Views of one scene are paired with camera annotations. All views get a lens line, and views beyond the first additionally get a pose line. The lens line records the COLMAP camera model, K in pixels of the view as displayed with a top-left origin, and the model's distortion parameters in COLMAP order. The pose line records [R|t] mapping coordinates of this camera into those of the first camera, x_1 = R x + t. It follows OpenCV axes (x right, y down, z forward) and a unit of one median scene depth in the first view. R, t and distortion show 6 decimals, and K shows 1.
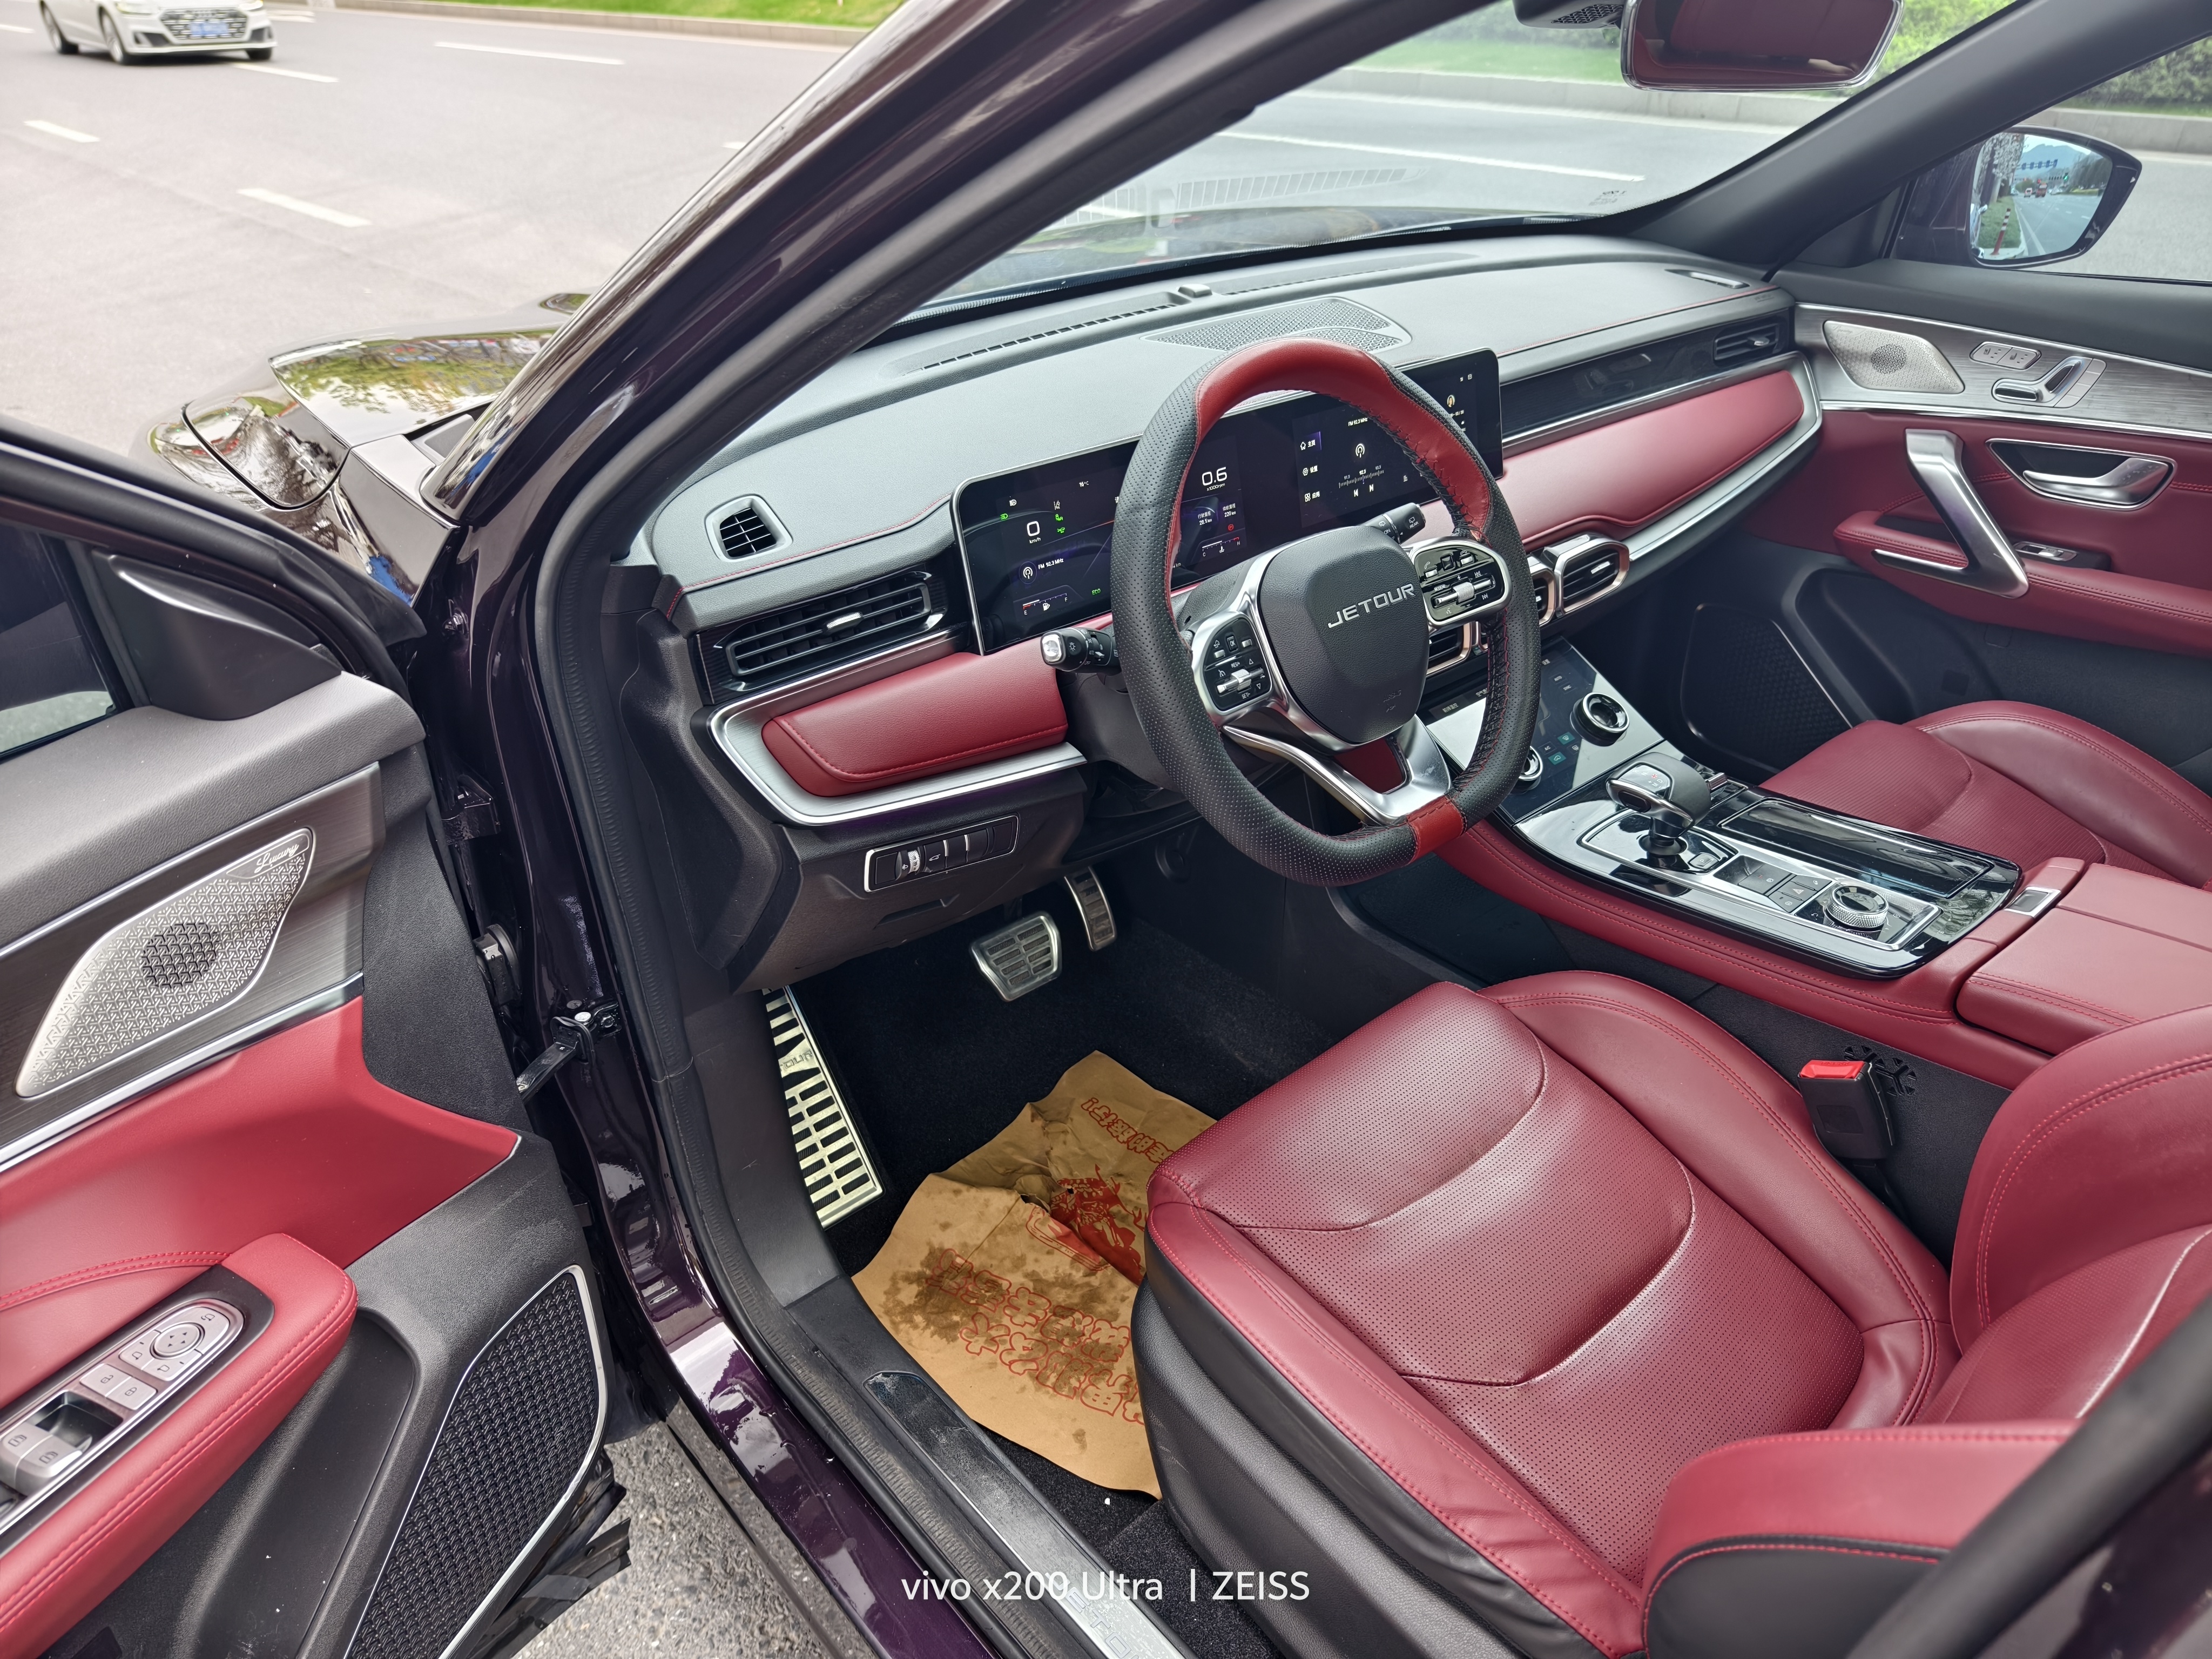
lens RADIAL K [[1497.7, 0, 1106.0], [0, 1497.7, 829.5], [0, 0, 1]] dist [-0.006938, 0.001364]
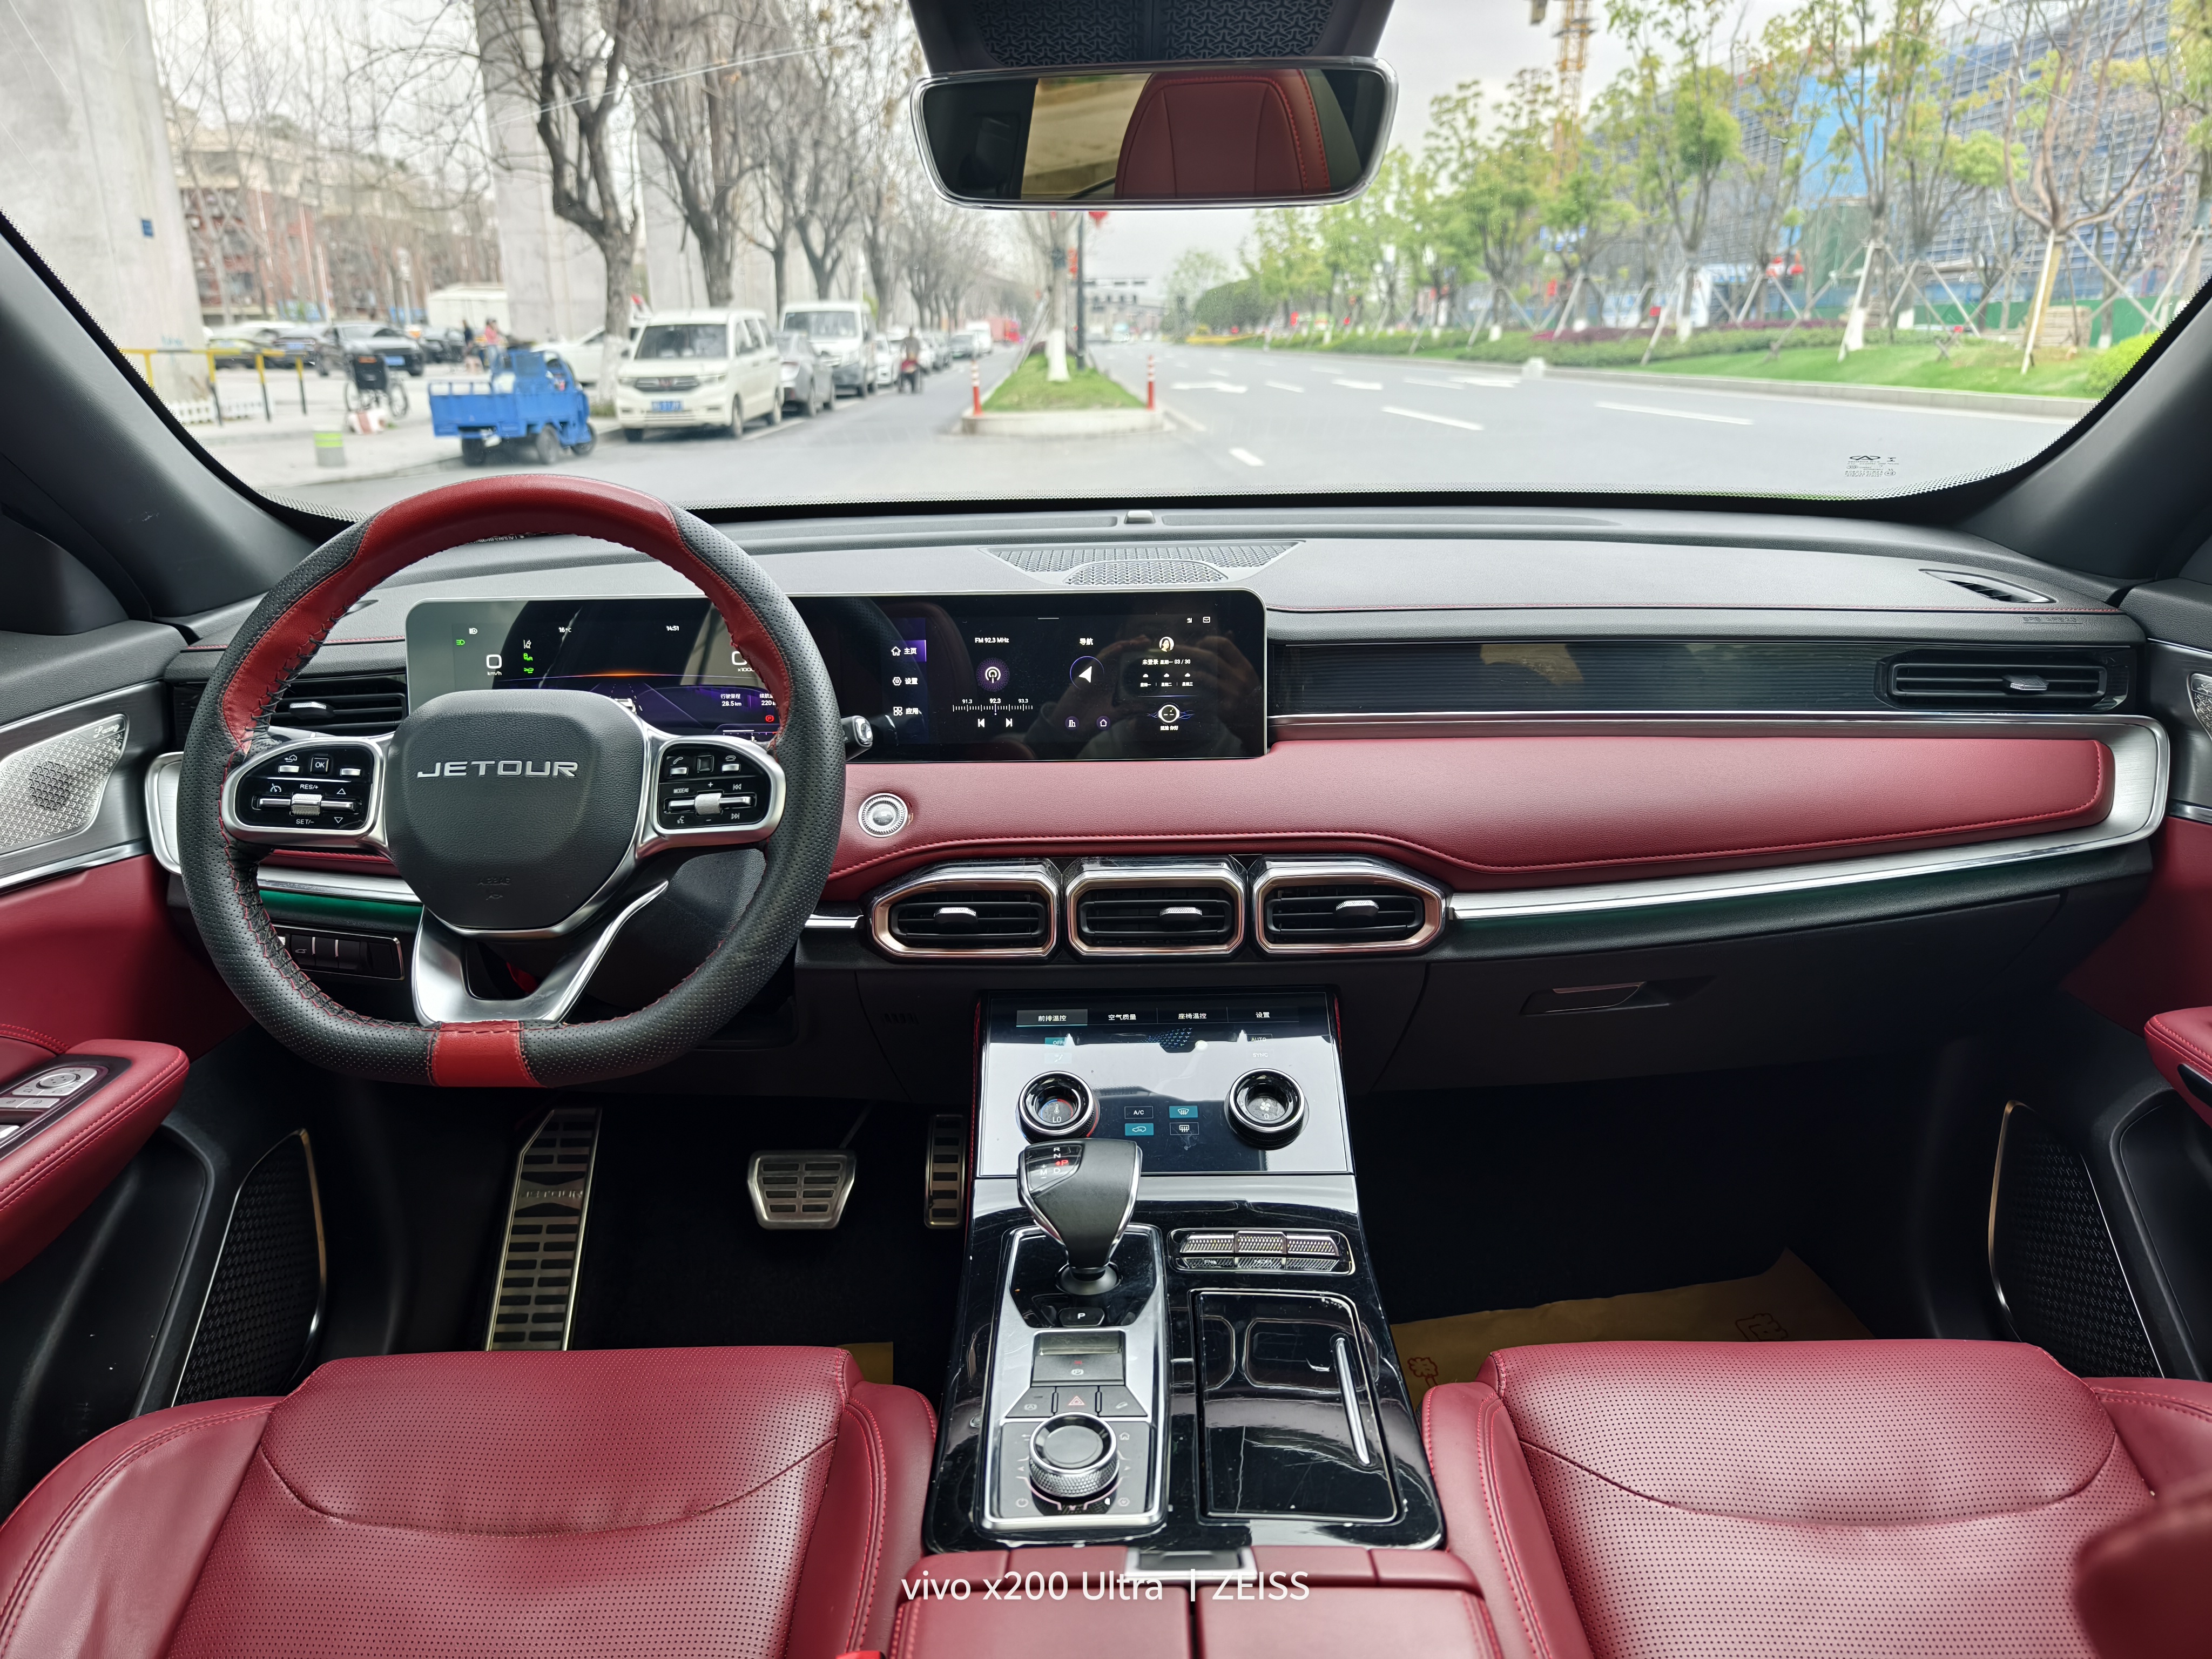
lens RADIAL K [[1497.7, 0, 1106.0], [0, 1497.7, 829.5], [0, 0, 1]] dist [-0.006938, 0.001364]
pose [[0.740557, 0.200114, -0.641506, 0.738183], [-0.332038, 0.938923, -0.090414, -0.115552], [0.584231, 0.279962, 0.761771, 0.419750]]
